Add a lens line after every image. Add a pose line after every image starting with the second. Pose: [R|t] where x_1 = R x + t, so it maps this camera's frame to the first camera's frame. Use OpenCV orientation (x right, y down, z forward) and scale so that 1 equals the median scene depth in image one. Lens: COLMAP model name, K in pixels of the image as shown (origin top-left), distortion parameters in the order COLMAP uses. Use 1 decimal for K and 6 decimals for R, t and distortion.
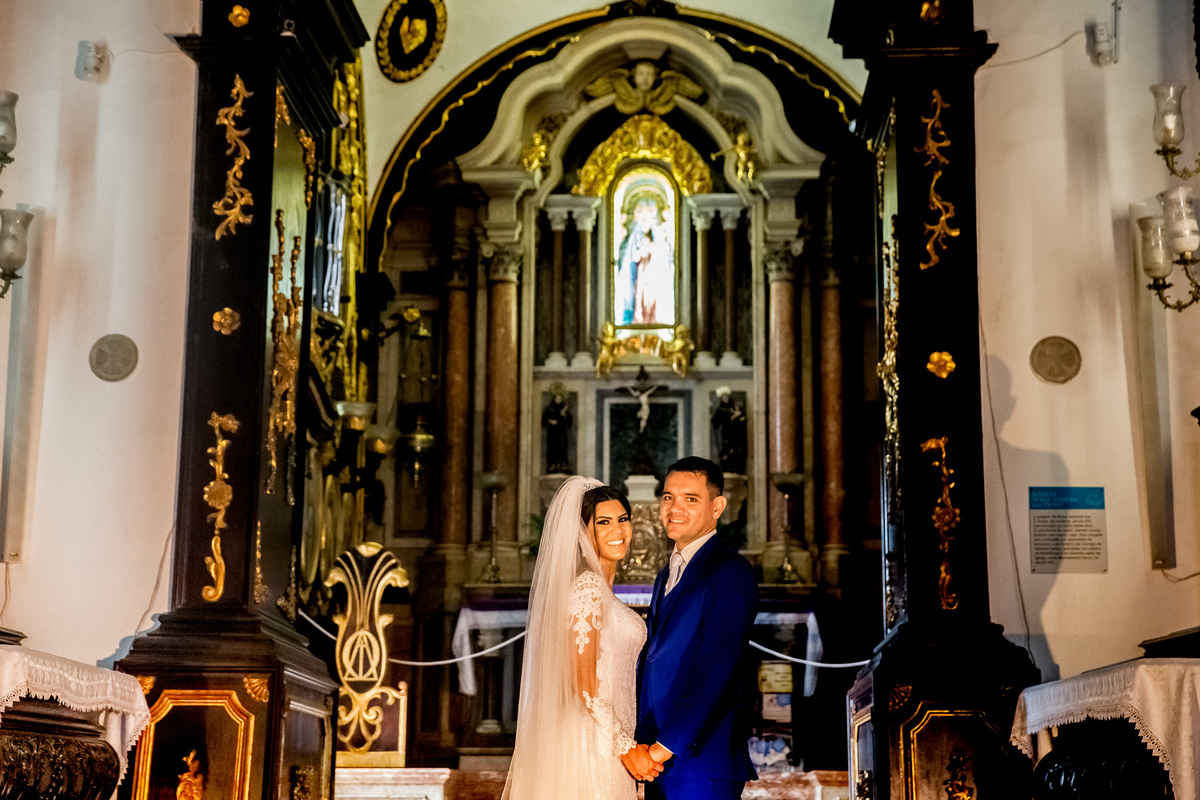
lens RADIAL K [[1928.0, 0, 600.0], [0, 1928.0, 400.0], [0, 0, 1]] dist [0.130860, -0.048479]
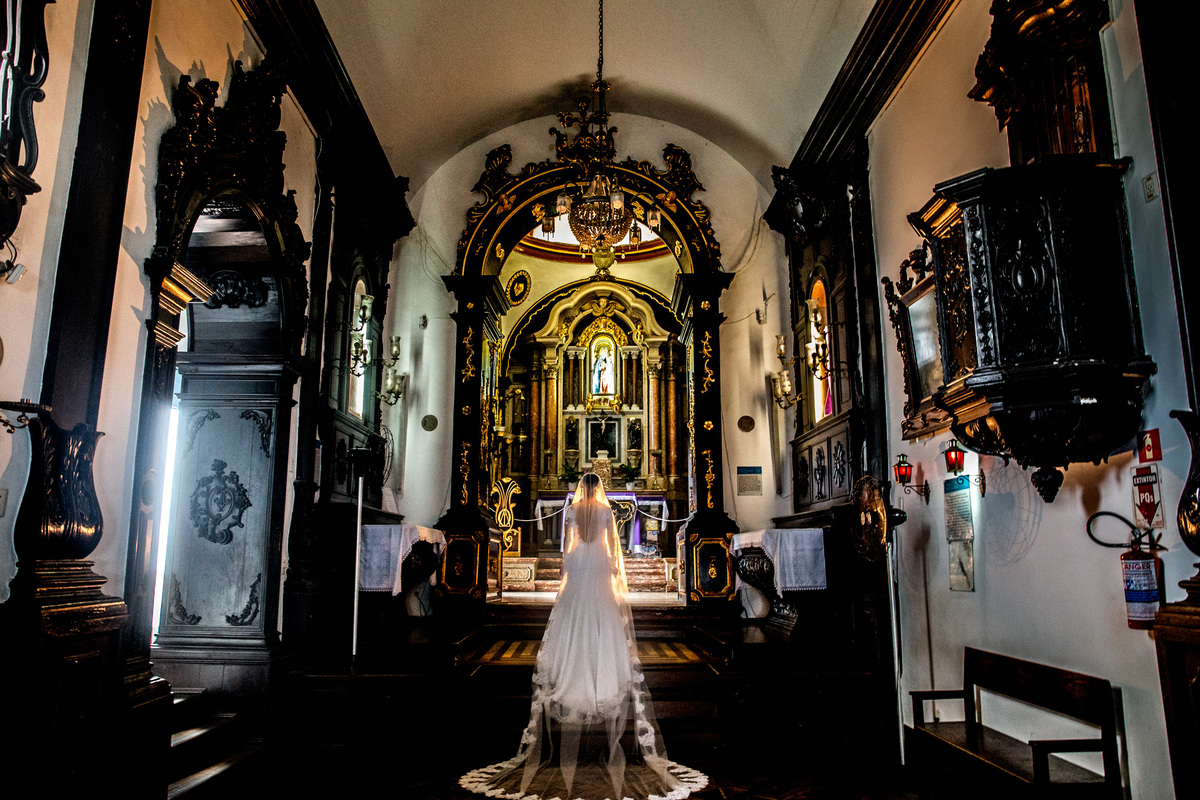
lens RADIAL K [[875.1, 0, 563.8], [0, 875.1, 395.0], [0, 0, 1]] dist [-0.119054, 0.106634]
pose [[0.999987, -0.002094, -0.004562, -0.027262], [0.002194, 0.999751, 0.022207, -0.065922], [0.004514, -0.022217, 0.999743, -0.233384]]
